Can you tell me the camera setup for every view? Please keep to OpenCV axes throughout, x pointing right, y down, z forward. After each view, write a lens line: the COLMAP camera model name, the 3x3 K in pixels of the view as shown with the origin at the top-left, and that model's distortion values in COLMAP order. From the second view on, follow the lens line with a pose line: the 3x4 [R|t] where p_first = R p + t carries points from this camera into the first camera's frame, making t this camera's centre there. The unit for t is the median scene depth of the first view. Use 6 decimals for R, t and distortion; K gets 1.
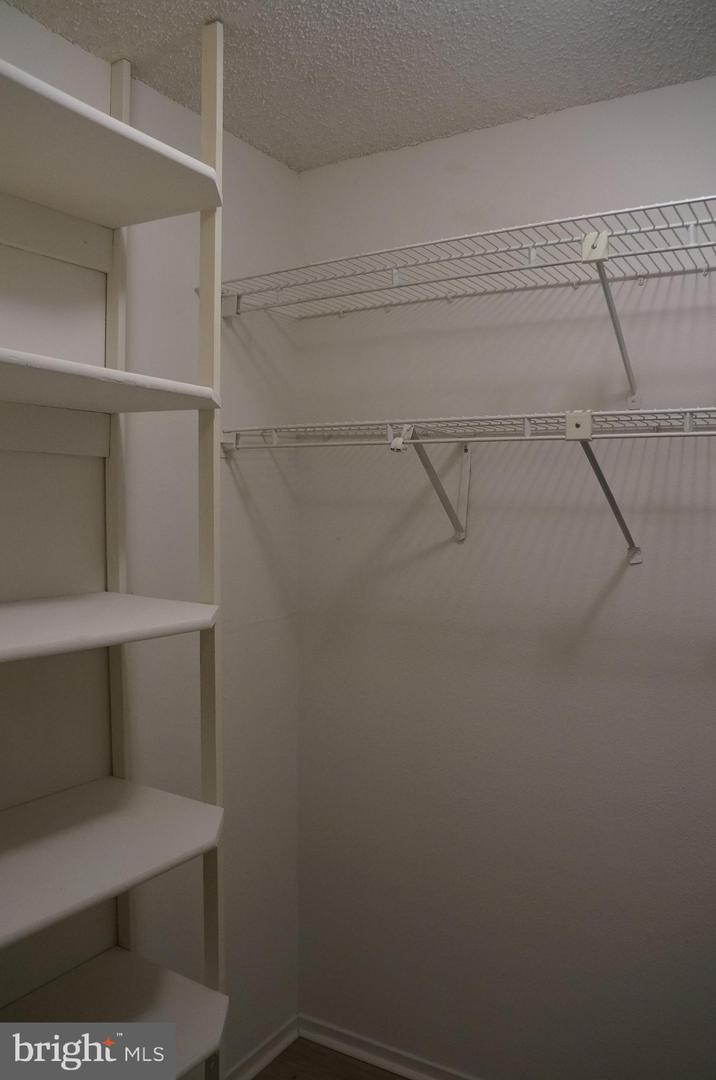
lens RADIAL K [[847.9, 0, 357.8], [0, 847.9, 540.5], [0, 0, 1]] dist [-0.176683, 0.122297]
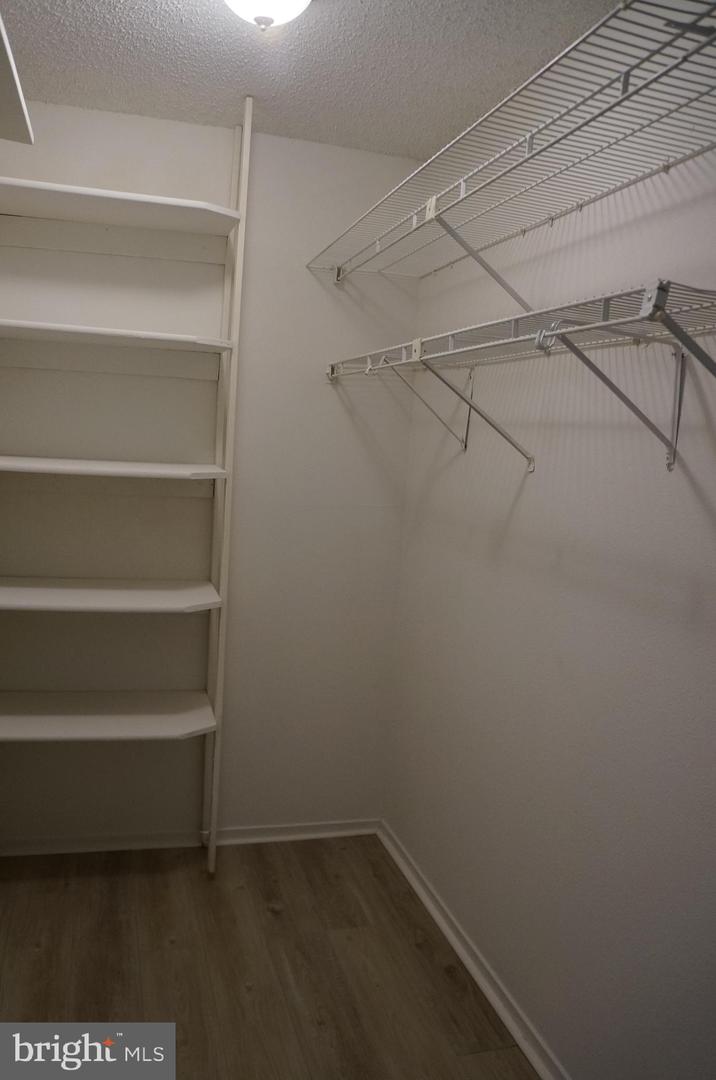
lens RADIAL K [[847.9, 0, 356.1], [0, 847.9, 540.7], [0, 0, 1]] dist [-0.176683, 0.122297]
pose [[0.745600, 0.117971, -0.655868, 0.924720], [-0.085795, 0.993008, 0.081078, 0.048681], [0.660847, -0.004182, 0.750509, -0.033492]]
